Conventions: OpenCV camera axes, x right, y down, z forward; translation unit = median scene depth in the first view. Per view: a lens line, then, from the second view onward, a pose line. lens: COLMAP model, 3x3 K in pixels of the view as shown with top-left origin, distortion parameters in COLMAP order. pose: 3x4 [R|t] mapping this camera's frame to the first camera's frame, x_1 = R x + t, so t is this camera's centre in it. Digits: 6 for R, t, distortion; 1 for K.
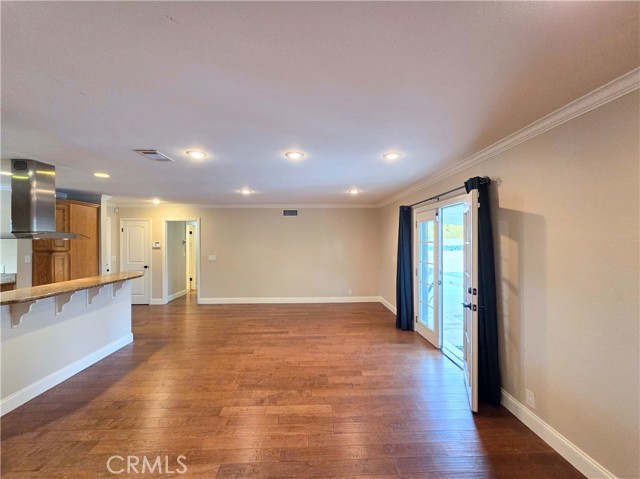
lens RADIAL K [[267.1, 0, 317.4], [0, 267.1, 240.8], [0, 0, 1]] dist [0.003528, 0.000354]
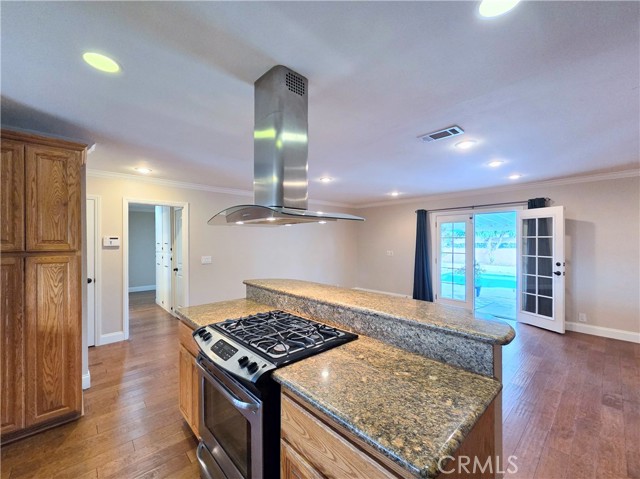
lens RADIAL K [[267.1, 0, 317.4], [0, 267.1, 240.8], [0, 0, 1]] dist [0.003528, 0.000354]
pose [[0.762217, 0.002845, 0.647316, -1.017773], [-0.000031, 0.999990, -0.004359, 0.024581], [-0.647322, 0.003303, 0.762210, 0.407962]]
